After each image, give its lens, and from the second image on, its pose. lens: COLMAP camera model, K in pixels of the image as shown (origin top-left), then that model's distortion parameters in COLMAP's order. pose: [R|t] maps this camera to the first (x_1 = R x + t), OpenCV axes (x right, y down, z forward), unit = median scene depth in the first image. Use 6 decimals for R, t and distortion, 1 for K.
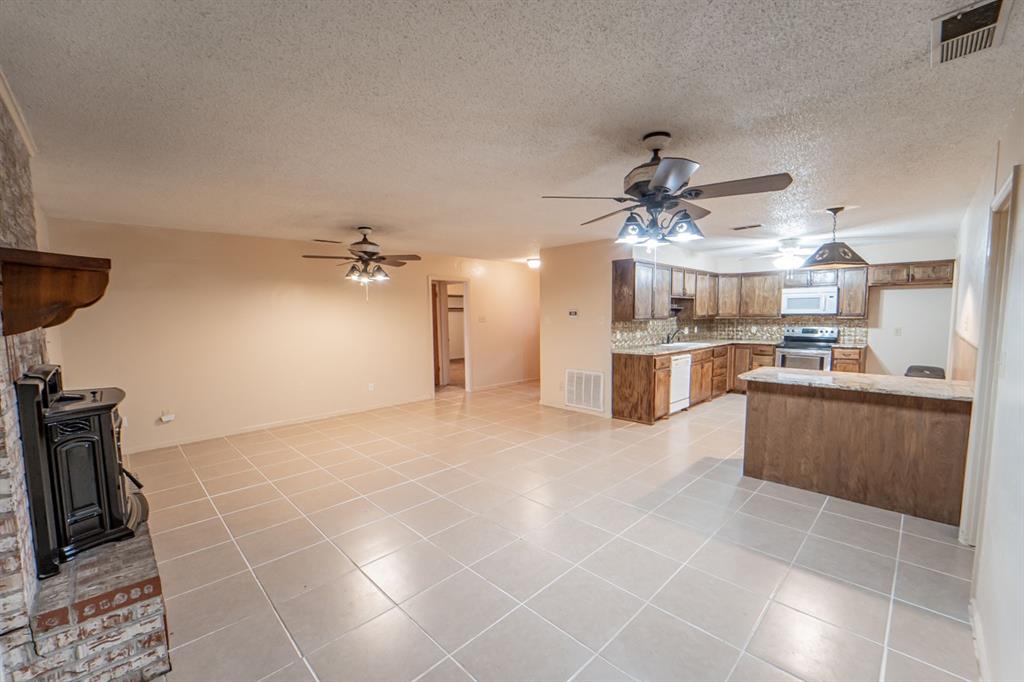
lens RADIAL K [[417.9, 0, 516.1], [0, 417.9, 351.5], [0, 0, 1]] dist [-0.018734, 0.000084]
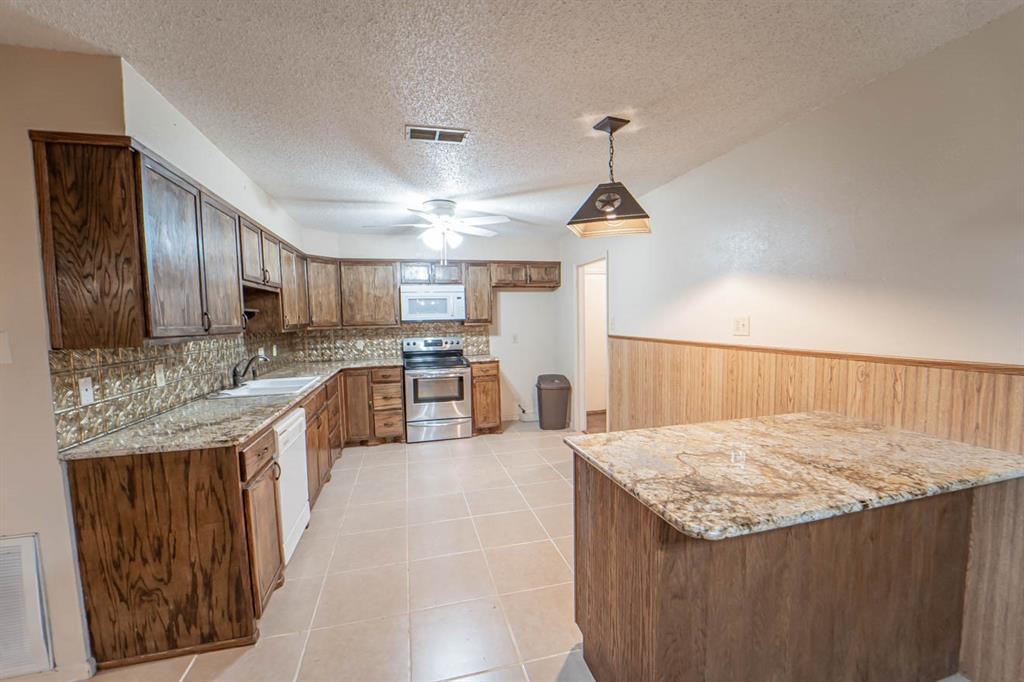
lens RADIAL K [[417.9, 0, 516.1], [0, 417.9, 351.5], [0, 0, 1]] dist [-0.018734, 0.000084]
pose [[0.499583, -0.069762, 0.863452, 0.135125], [0.092568, 0.995344, 0.026859, -0.044740], [-0.861306, 0.066510, 0.503715, 0.536829]]
